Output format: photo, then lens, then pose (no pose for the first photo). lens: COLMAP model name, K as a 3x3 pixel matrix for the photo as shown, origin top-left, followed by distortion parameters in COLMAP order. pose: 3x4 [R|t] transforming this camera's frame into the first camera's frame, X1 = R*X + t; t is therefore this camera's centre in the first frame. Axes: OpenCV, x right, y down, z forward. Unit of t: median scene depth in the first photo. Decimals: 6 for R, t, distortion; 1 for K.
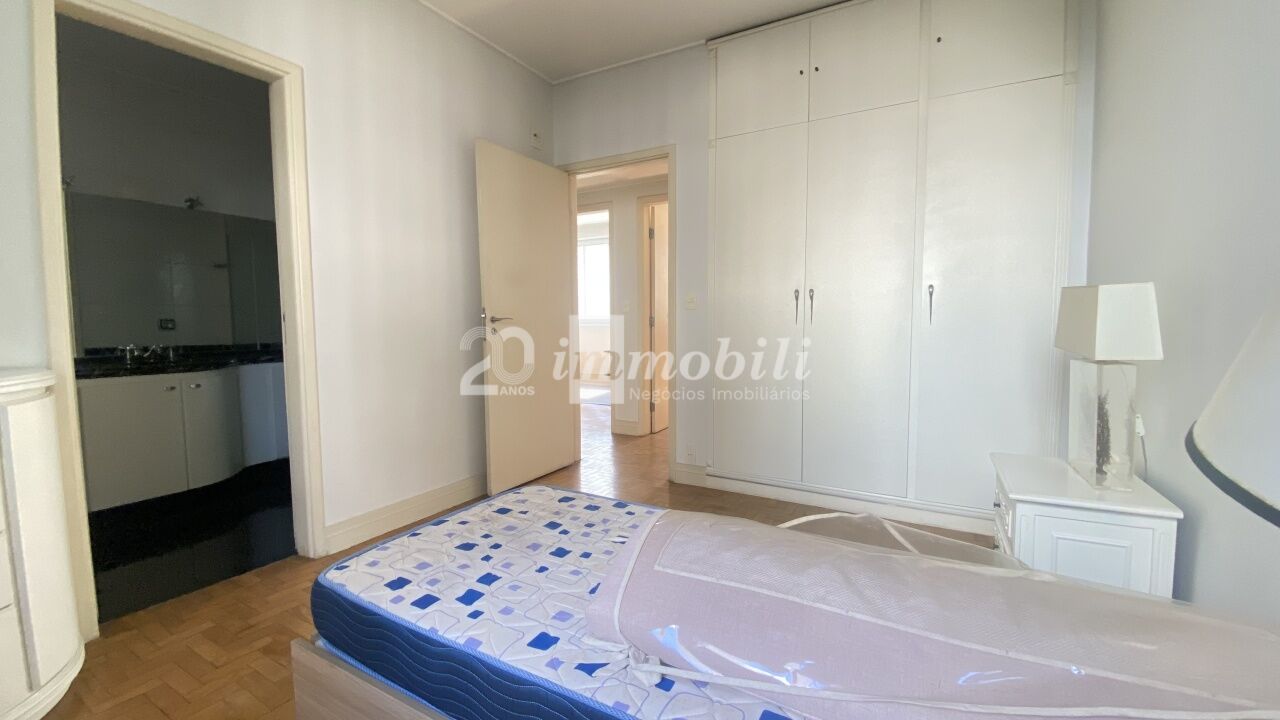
lens RADIAL K [[517.0, 0, 640.0], [0, 517.0, 360.0], [0, 0, 1]] dist [-0.000847, -0.000145]
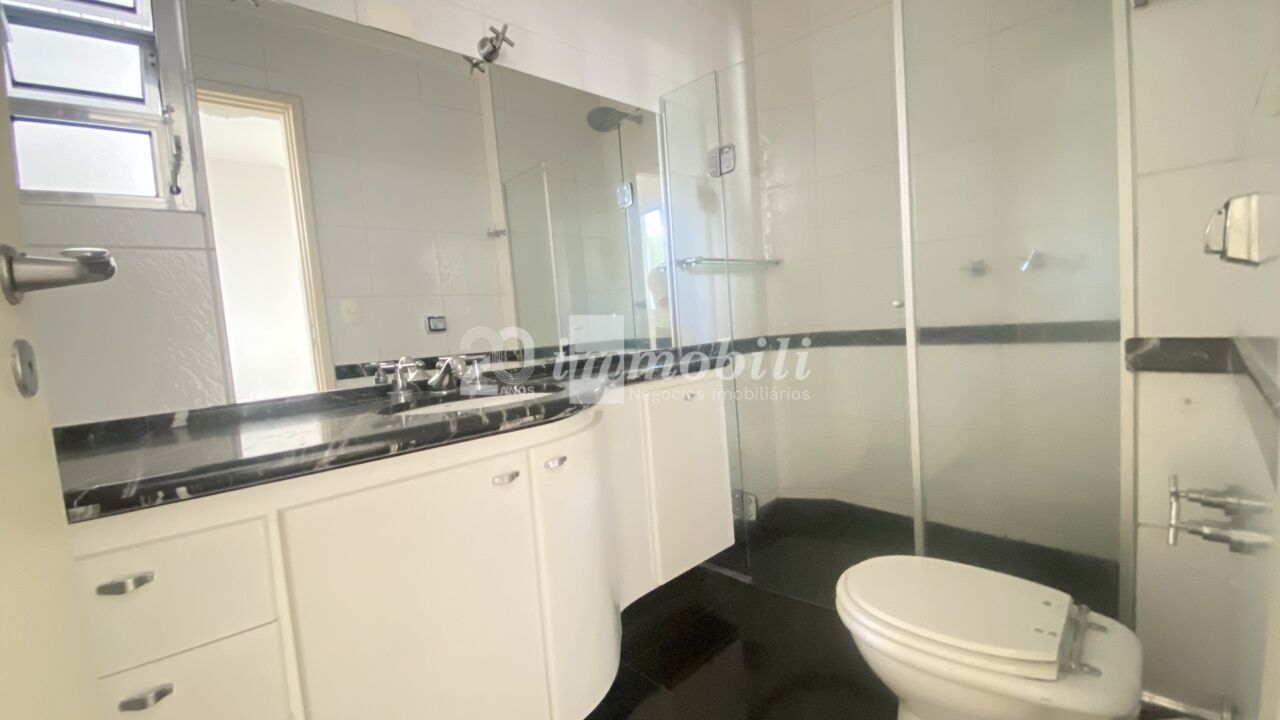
lens RADIAL K [[517.0, 0, 640.0], [0, 517.0, 360.0], [0, 0, 1]] dist [-0.000847, -0.000145]
pose [[0.950414, -0.046015, -0.307563, -0.501218], [0.043913, 0.998941, -0.013755, -0.008625], [0.307870, -0.000433, 0.951428, 0.491613]]
